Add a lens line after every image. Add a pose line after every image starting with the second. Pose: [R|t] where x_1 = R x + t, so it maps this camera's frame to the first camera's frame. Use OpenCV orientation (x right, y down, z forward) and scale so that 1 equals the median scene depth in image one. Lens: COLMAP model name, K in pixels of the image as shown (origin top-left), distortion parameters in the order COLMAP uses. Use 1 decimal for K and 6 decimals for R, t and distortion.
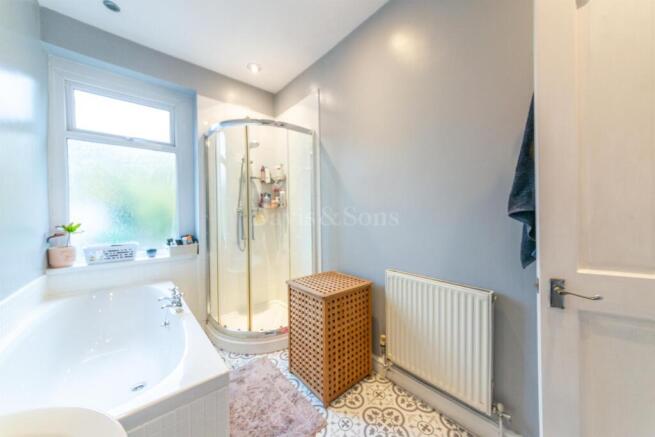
lens RADIAL K [[226.2, 0, 330.1], [0, 226.2, 215.9], [0, 0, 1]] dist [-0.000211, 0.000070]
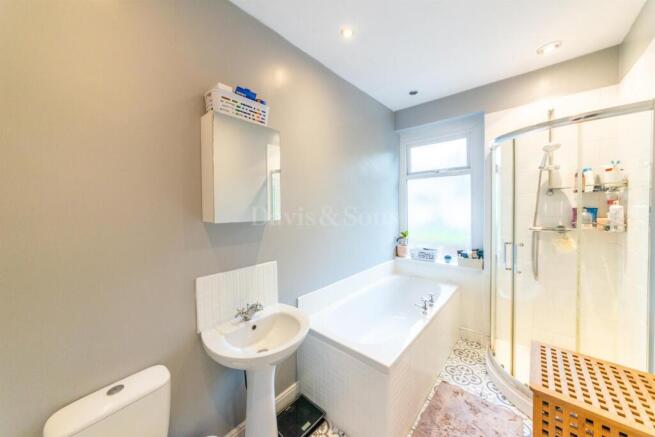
lens RADIAL K [[226.2, 0, 330.1], [0, 226.2, 215.9], [0, 0, 1]] dist [-0.000211, 0.000070]
pose [[0.154006, 0.042384, -0.987160, 0.354187], [-0.000630, 0.999084, 0.042797, -0.134413], [0.988070, -0.005969, 0.153892, 0.167372]]
